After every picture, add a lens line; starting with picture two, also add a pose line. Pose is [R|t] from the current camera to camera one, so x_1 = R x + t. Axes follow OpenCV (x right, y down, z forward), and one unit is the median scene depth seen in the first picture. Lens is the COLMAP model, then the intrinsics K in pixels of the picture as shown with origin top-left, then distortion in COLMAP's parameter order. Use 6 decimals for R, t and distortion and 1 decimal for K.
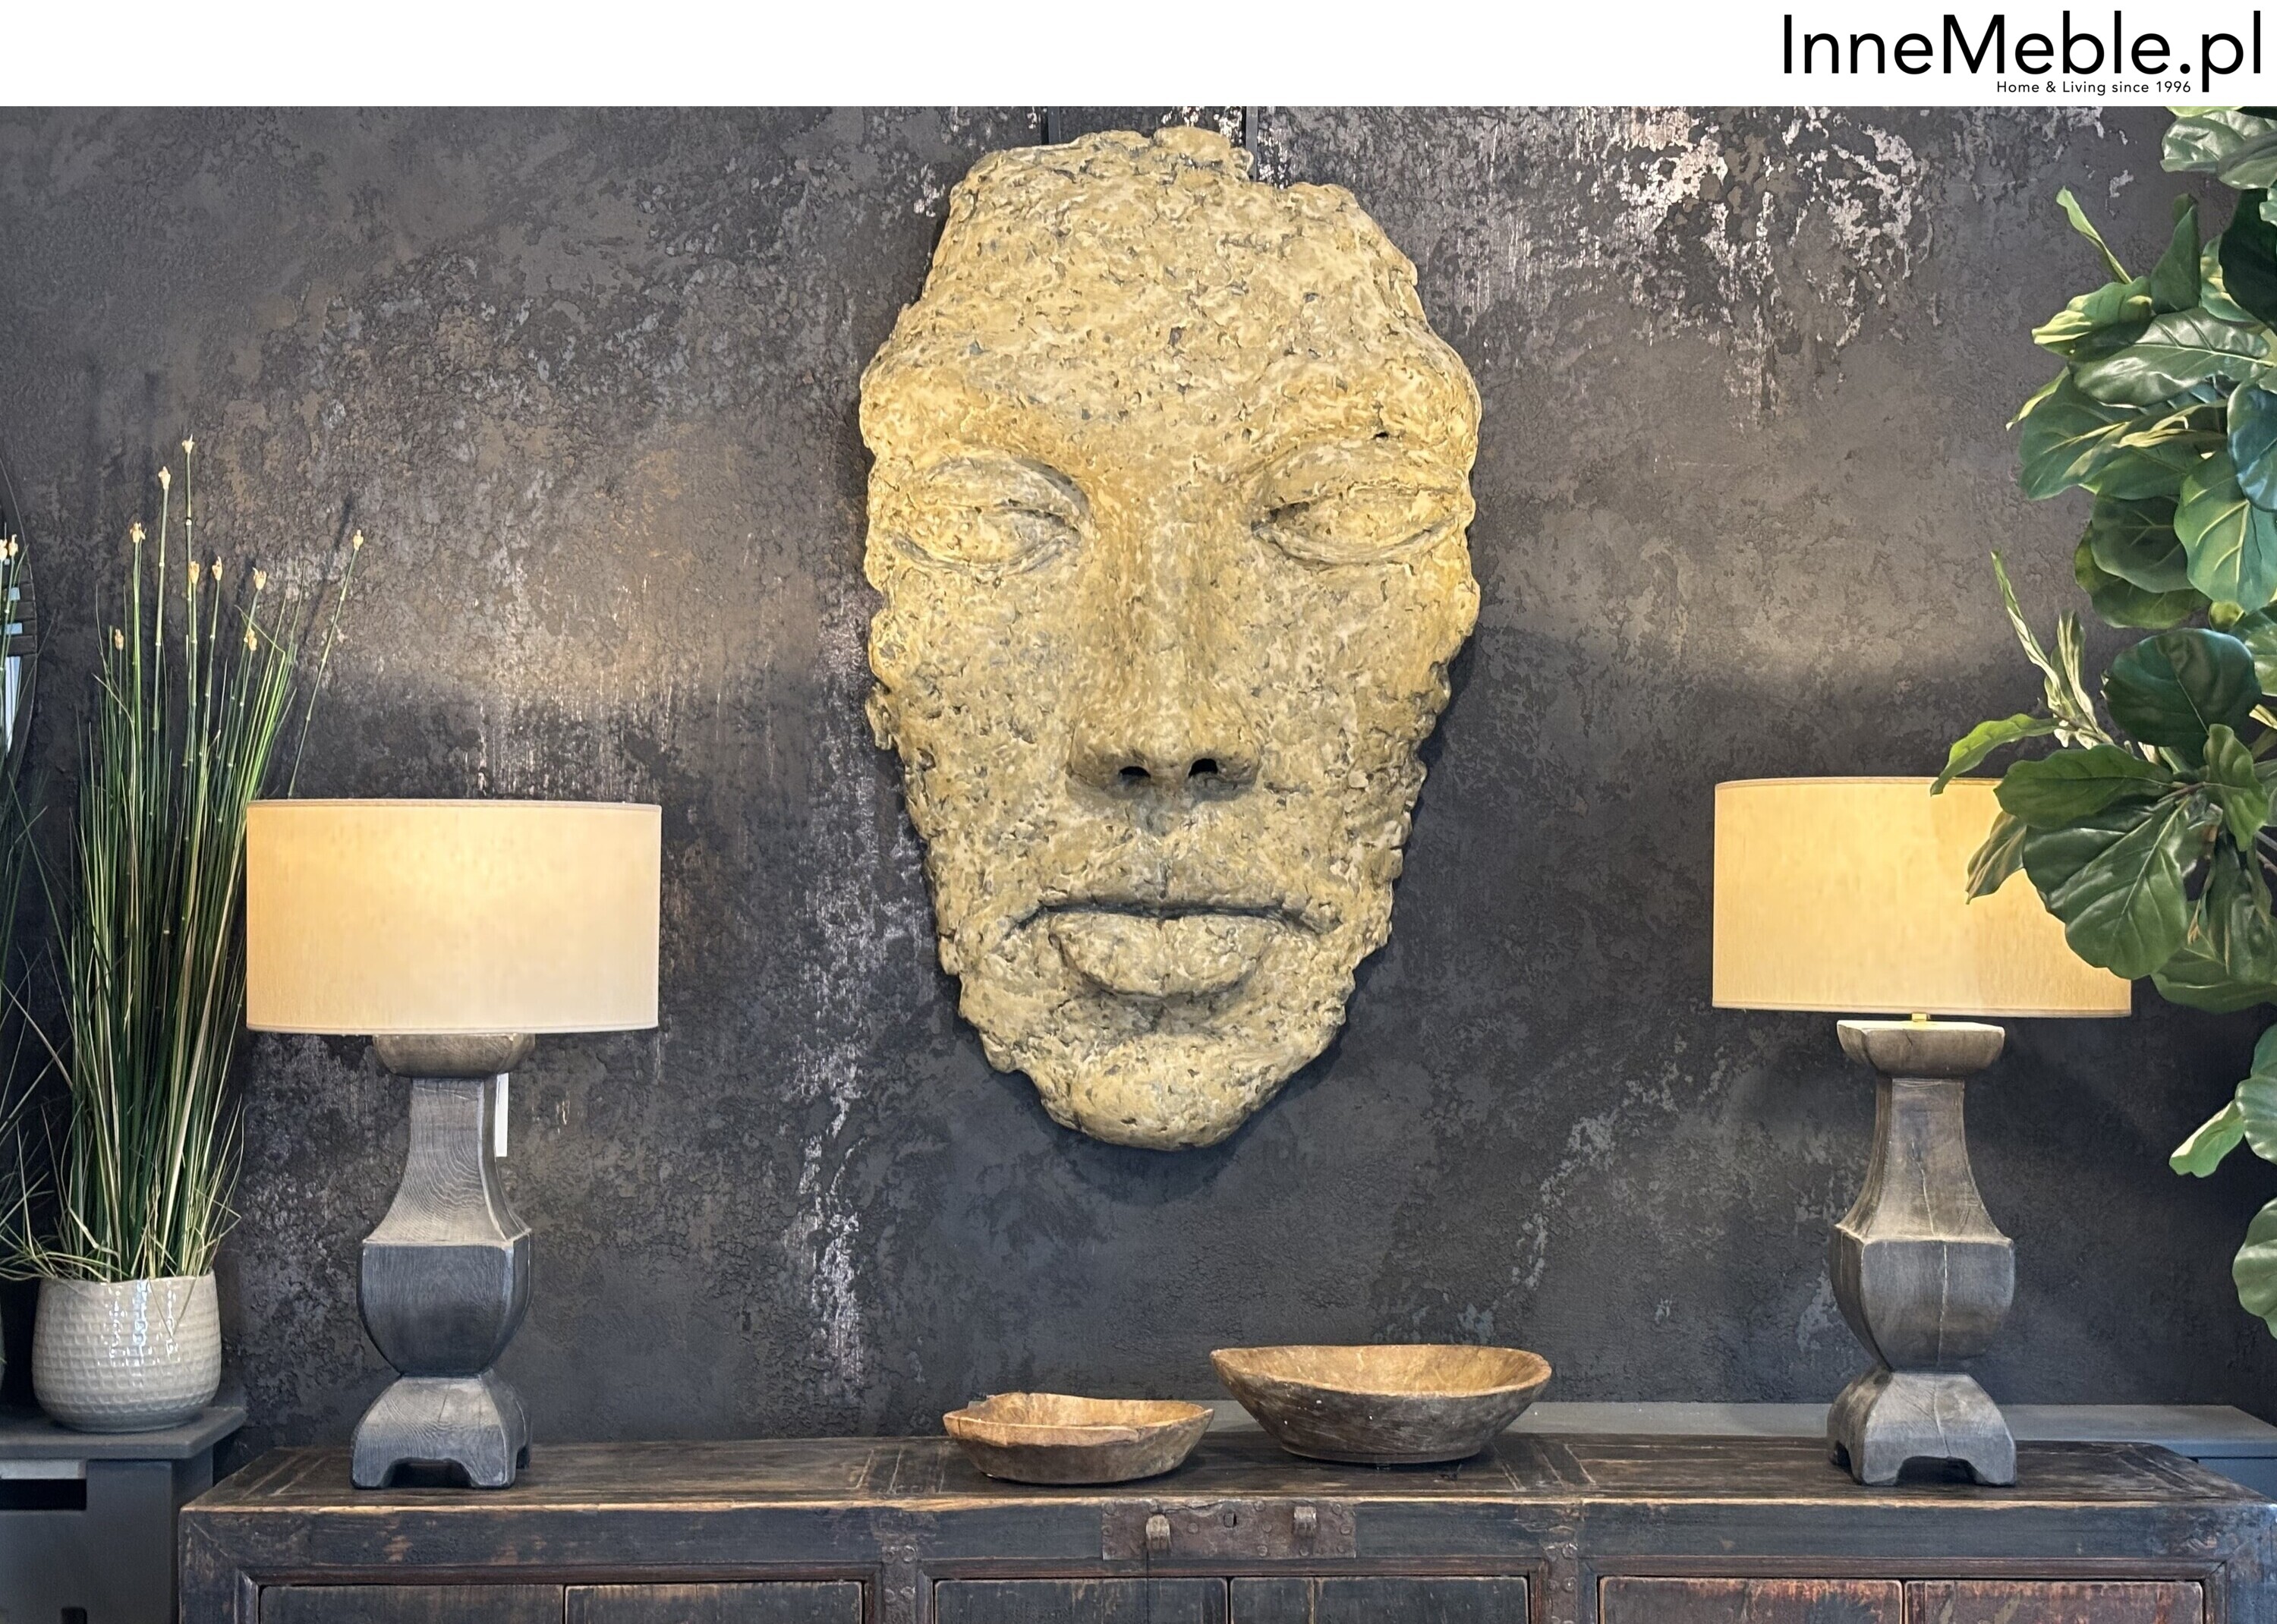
lens RADIAL K [[3377.9, 0, 1136.0], [0, 3377.9, 871.5], [0, 0, 1]] dist [0.300749, -1.233622]
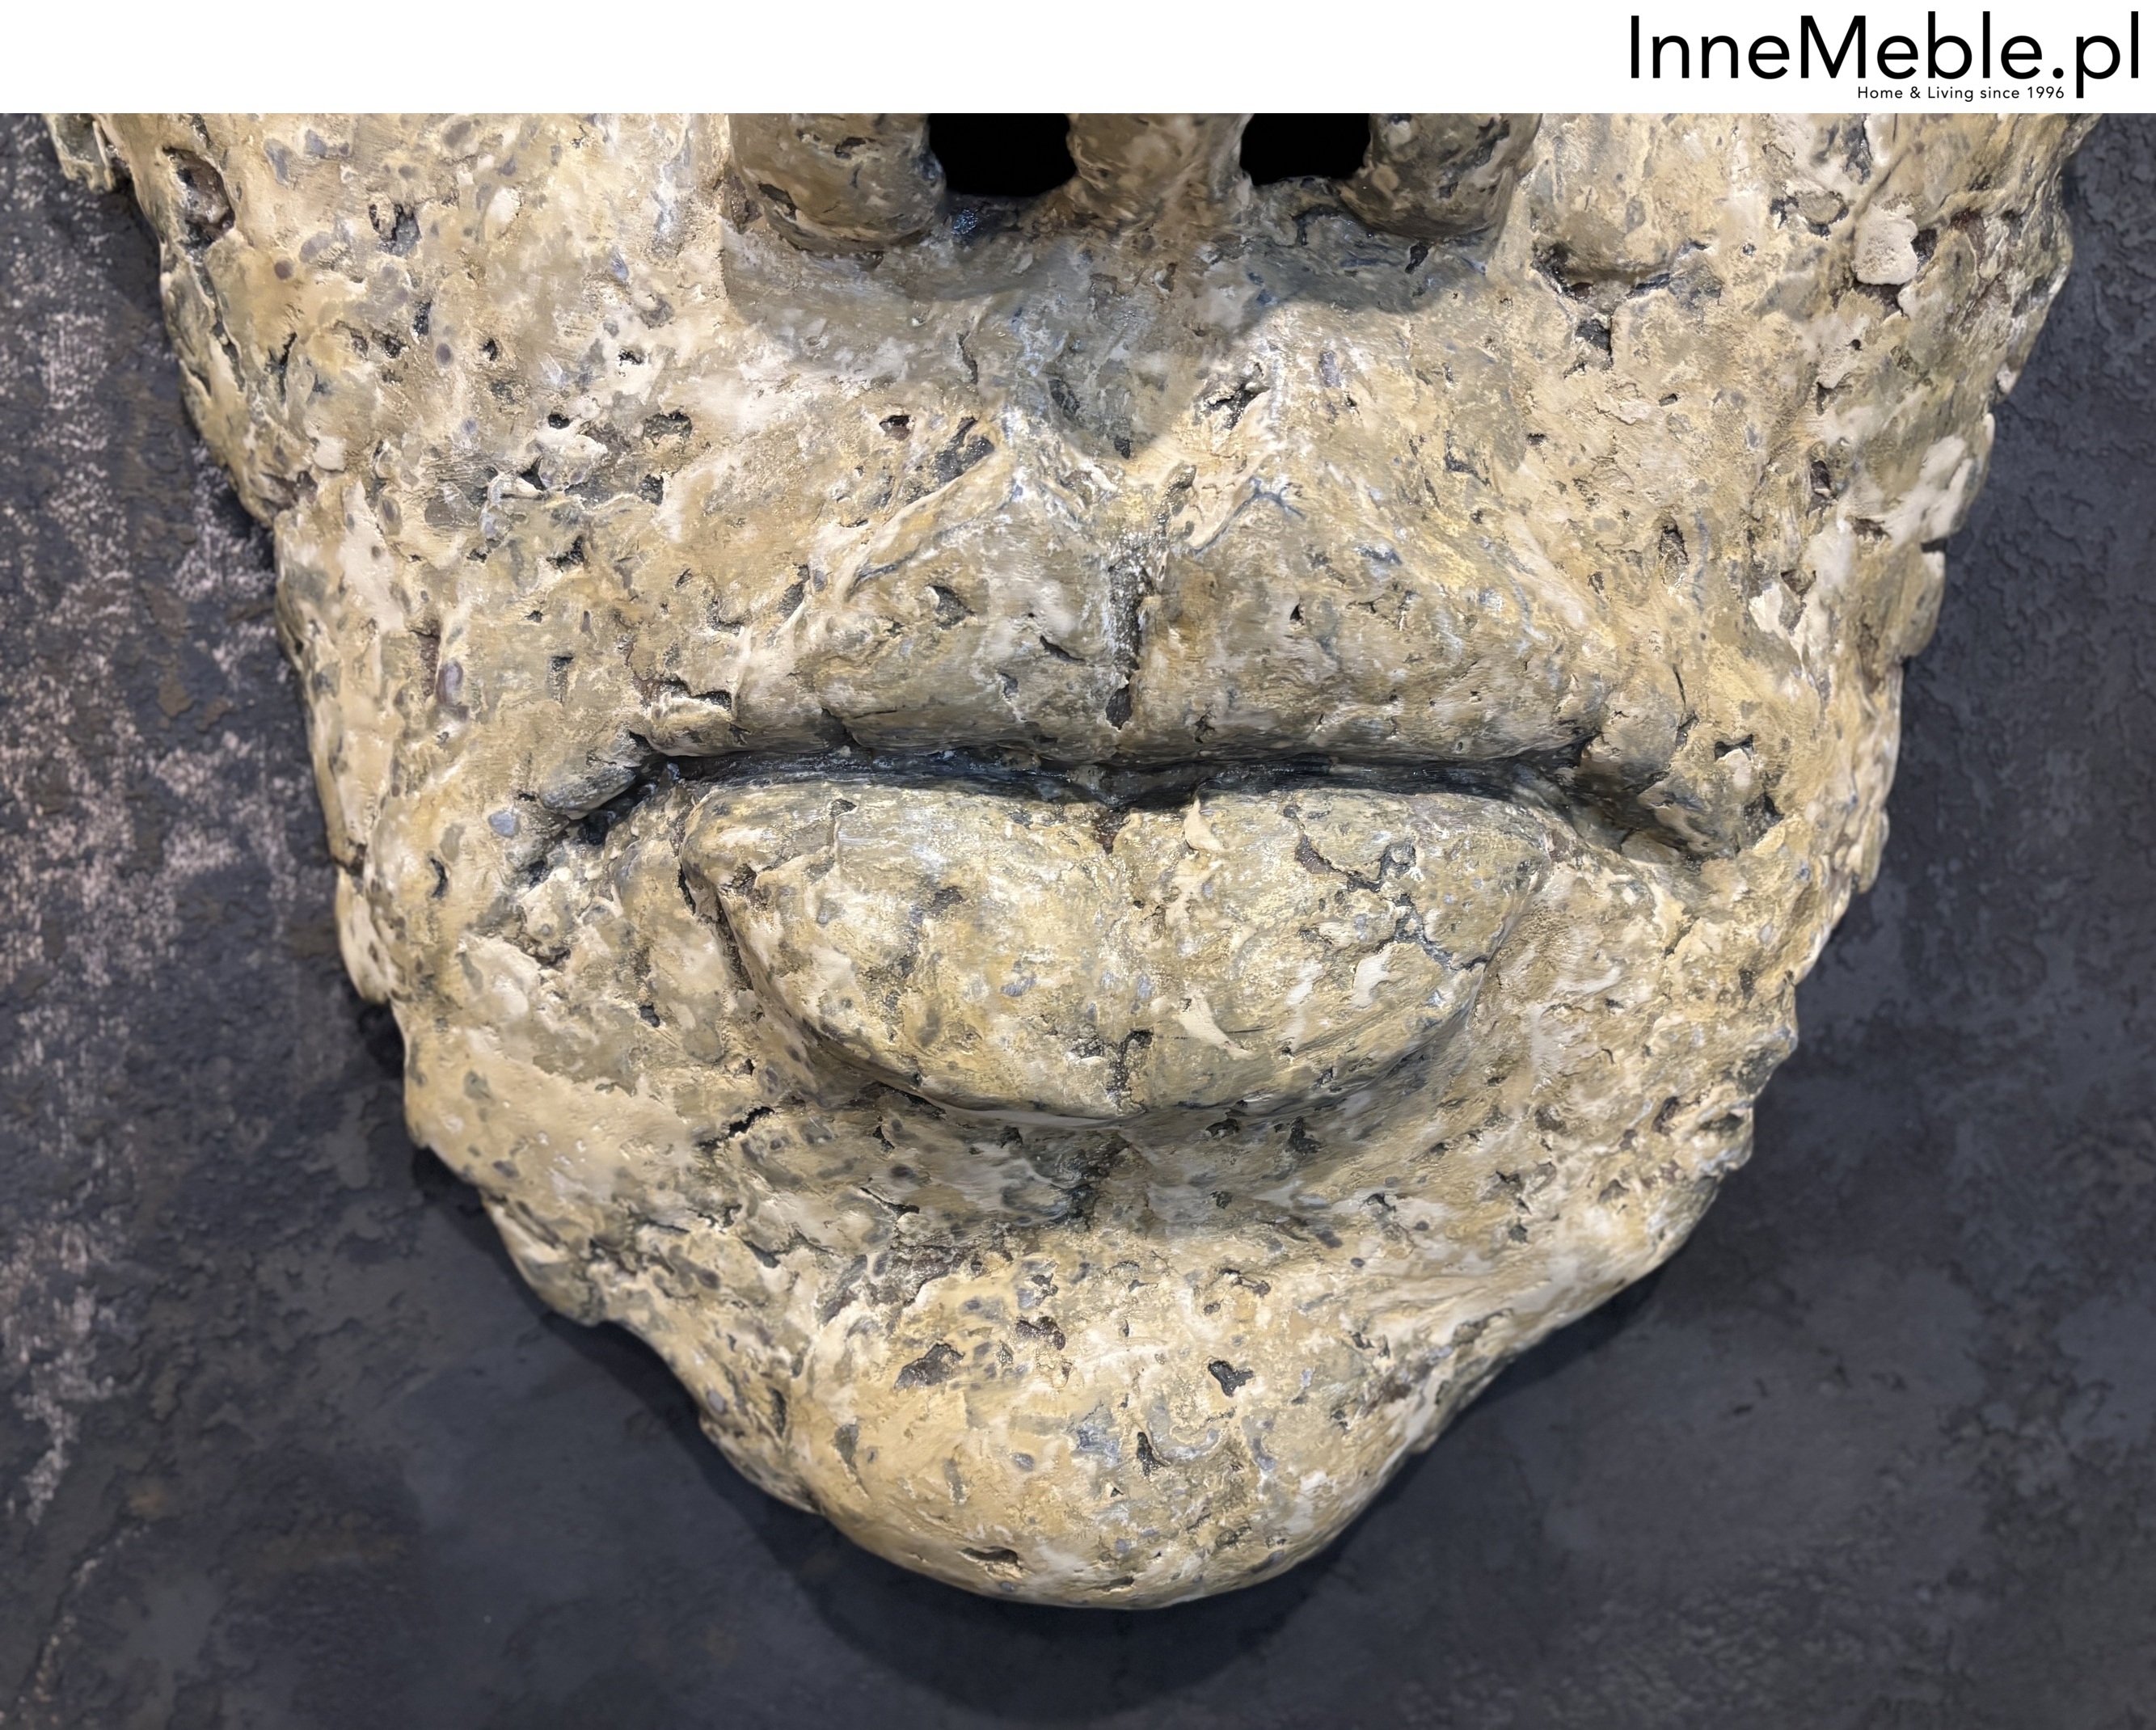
lens RADIAL K [[1617.4, 0, 1072.7], [0, 1617.4, 884.8], [0, 0, 1]] dist [0.031763, -0.041181]
pose [[0.999873, -0.006214, 0.014708, 0.002721], [0.005107, 0.997233, 0.074163, 0.010890], [-0.015128, -0.074079, 0.997138, 0.871202]]
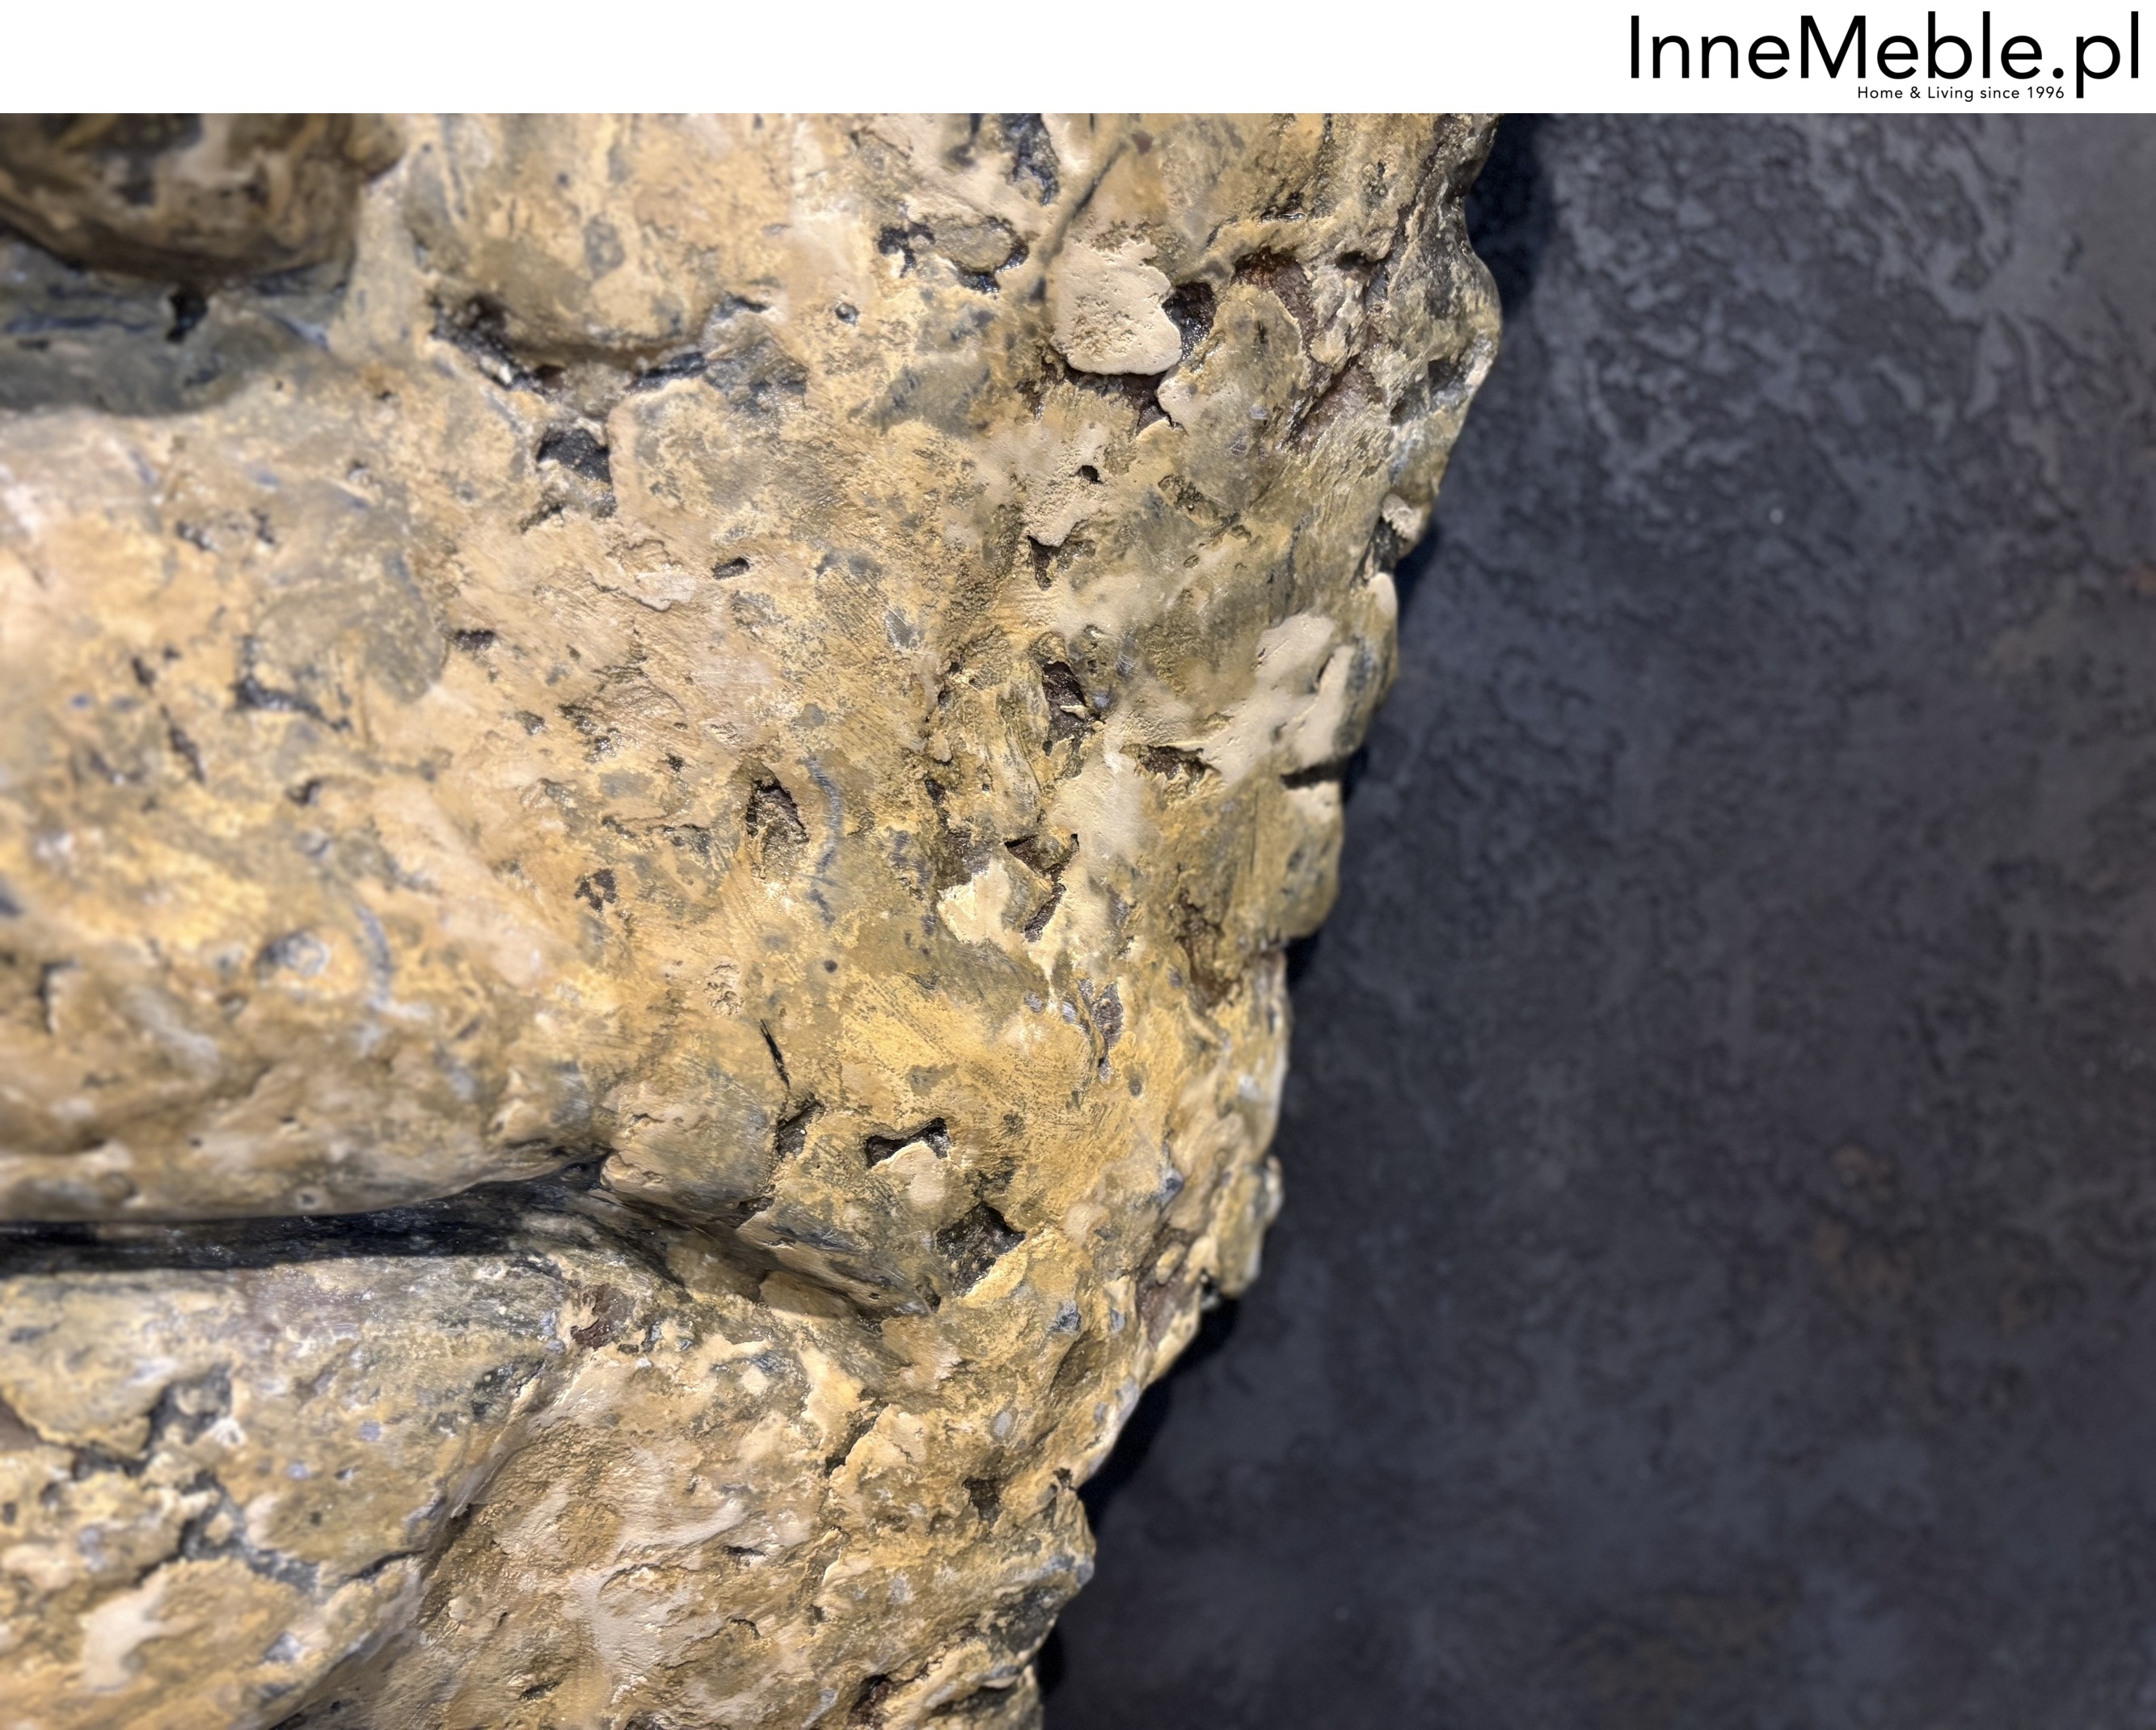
lens RADIAL K [[1642.1, 0, 1085.1], [0, 1642.1, 904.8], [0, 0, 1]] dist [0.007434, 0.005958]
pose [[0.996861, -0.009754, 0.078574, 0.058099], [0.003842, 0.997173, 0.075048, -0.006687], [-0.079084, -0.074510, 0.994079, 0.921246]]
